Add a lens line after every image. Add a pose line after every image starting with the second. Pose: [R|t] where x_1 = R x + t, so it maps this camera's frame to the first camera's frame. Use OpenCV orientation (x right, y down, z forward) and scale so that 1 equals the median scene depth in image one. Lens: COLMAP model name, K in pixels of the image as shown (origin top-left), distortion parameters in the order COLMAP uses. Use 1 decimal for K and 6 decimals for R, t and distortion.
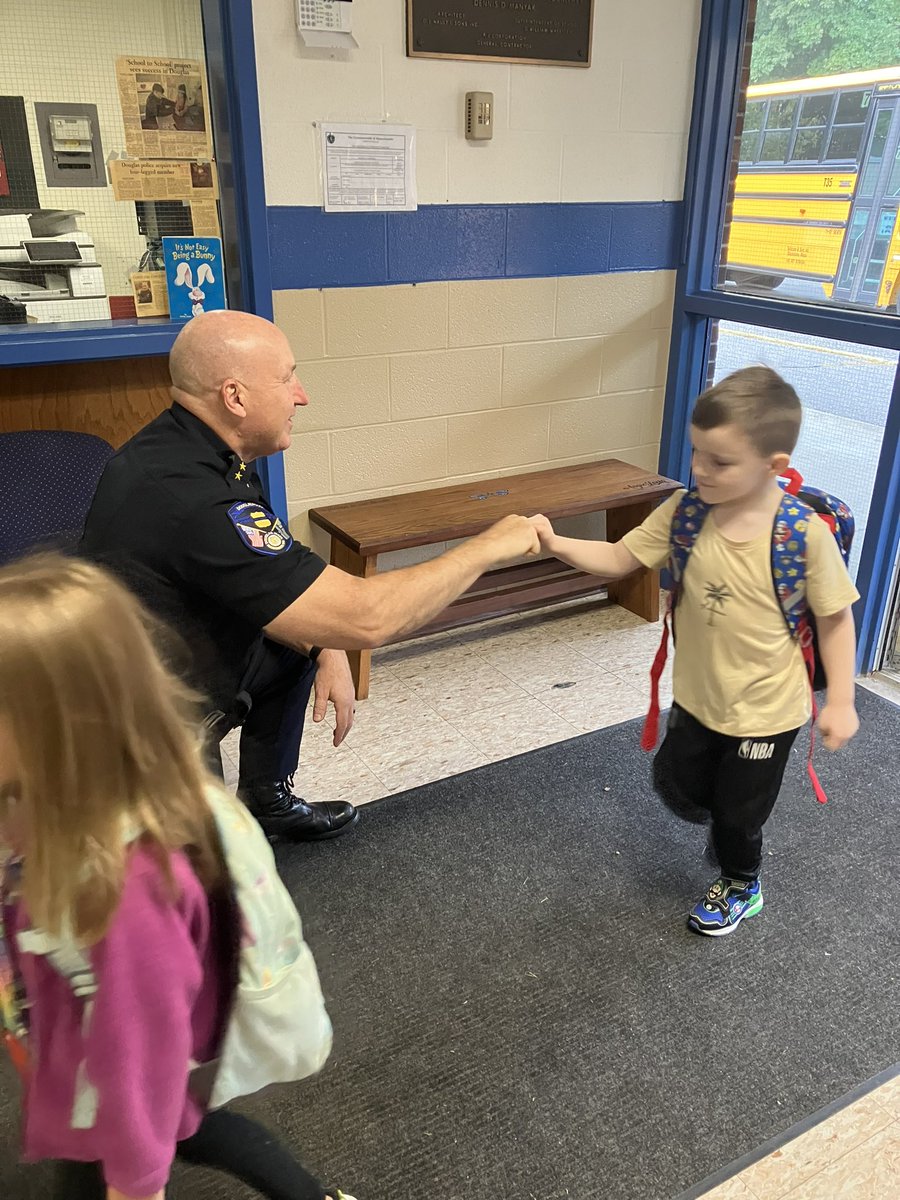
lens RADIAL K [[993.3, 0, 442.3], [0, 993.3, 619.9], [0, 0, 1]] dist [0.019181, -0.010897]
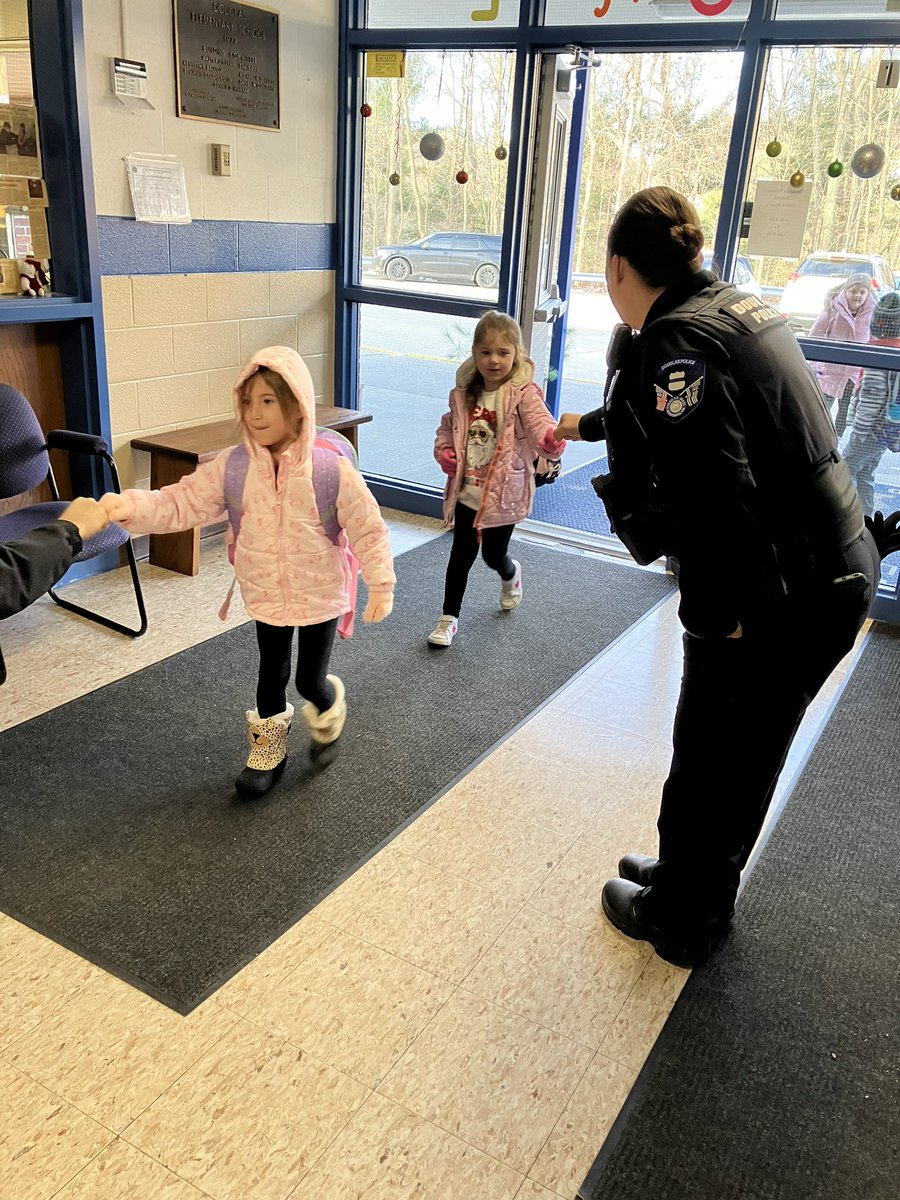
lens RADIAL K [[993.3, 0, 467.5], [0, 993.3, 589.3], [0, 0, 1]] dist [0.019181, -0.010897]
pose [[0.860306, -0.135491, 0.491443, -0.446298], [0.153963, 0.988072, 0.002889, 0.159009], [-0.485973, 0.073179, 0.870905, -0.383072]]
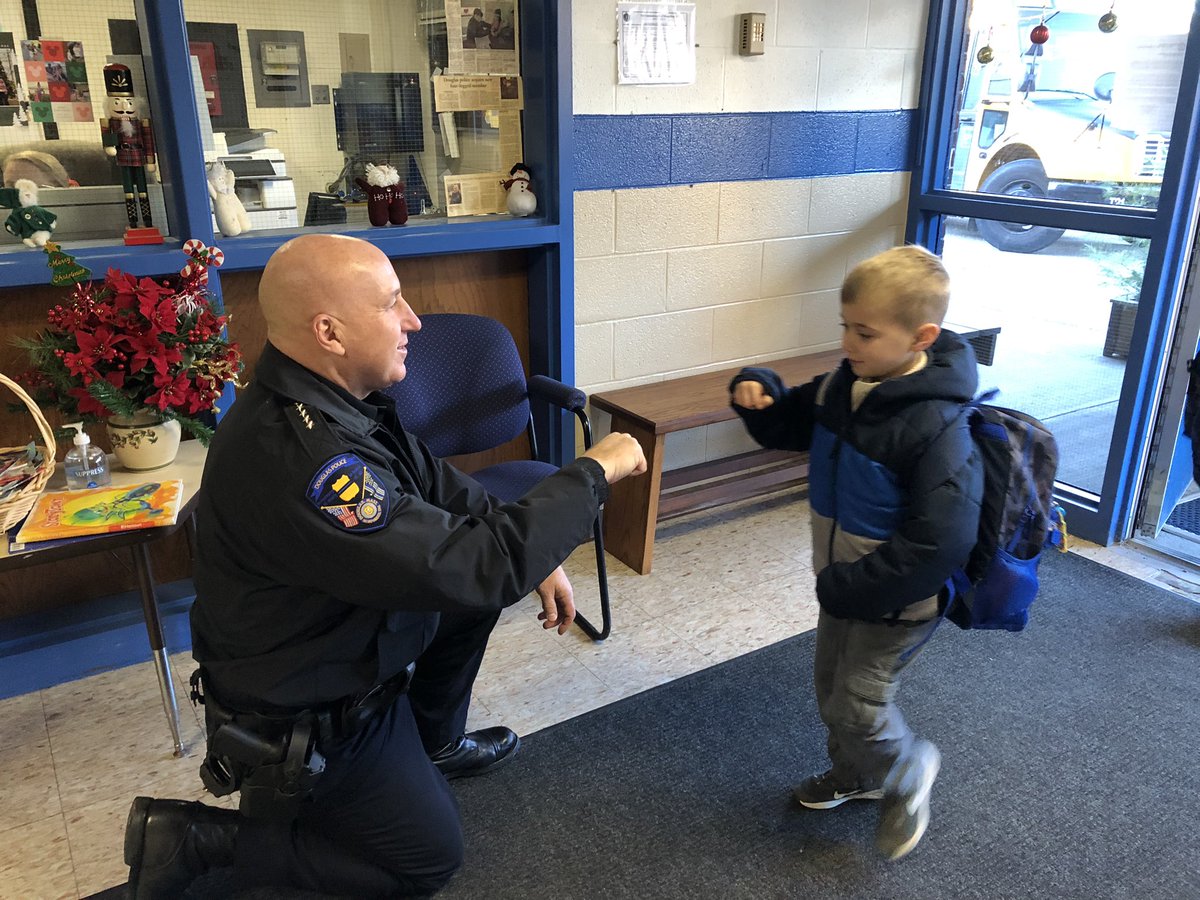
lens RADIAL K [[993.3, 0, 569.5], [0, 993.3, 451.0], [0, 0, 1]] dist [0.019181, -0.010897]
pose [[0.999567, -0.017350, 0.023761, -0.196242], [0.019139, 0.996826, -0.077276, 0.031872], [-0.022345, 0.077698, 0.996727, -0.051490]]
